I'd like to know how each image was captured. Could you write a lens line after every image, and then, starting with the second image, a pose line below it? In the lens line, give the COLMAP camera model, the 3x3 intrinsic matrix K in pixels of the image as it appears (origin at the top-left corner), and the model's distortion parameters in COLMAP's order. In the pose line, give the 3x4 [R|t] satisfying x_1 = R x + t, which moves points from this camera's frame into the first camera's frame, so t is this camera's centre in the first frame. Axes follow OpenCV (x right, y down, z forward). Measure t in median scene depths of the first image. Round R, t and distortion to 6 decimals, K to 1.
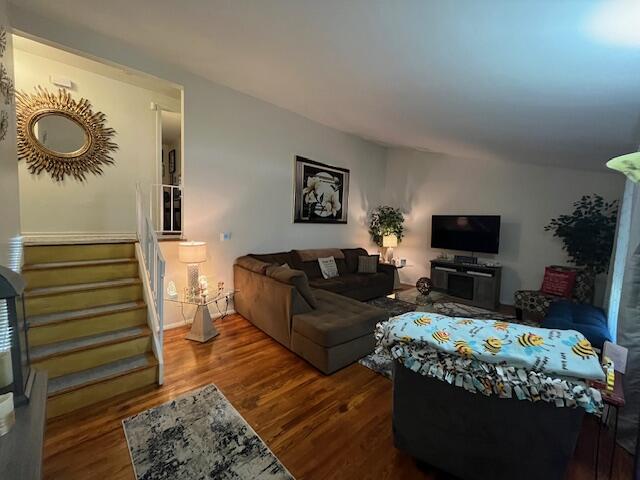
lens RADIAL K [[263.3, 0, 320.0], [0, 263.3, 240.0], [0, 0, 1]] dist [0.000268, -0.000060]
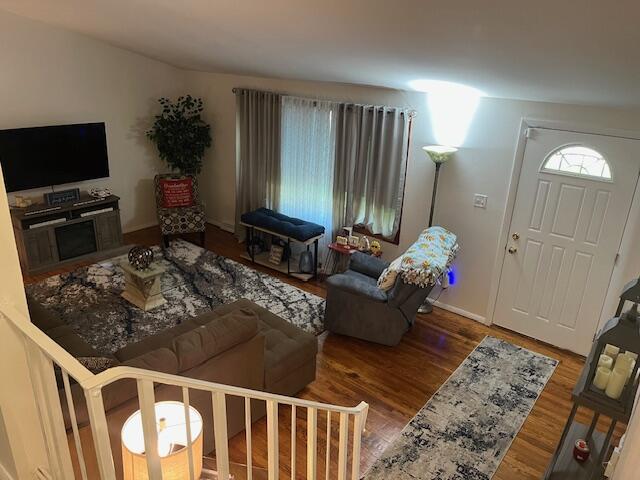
lens RADIAL K [[482.3, 0, 320.0], [0, 482.3, 240.0], [0, 0, 1]] dist [0.001324, 0.001143]
pose [[-0.132530, -0.387926, 0.912112, -0.817193], [0.030036, 0.918235, 0.394895, -0.357878], [-0.990724, 0.079731, -0.110042, 0.726111]]
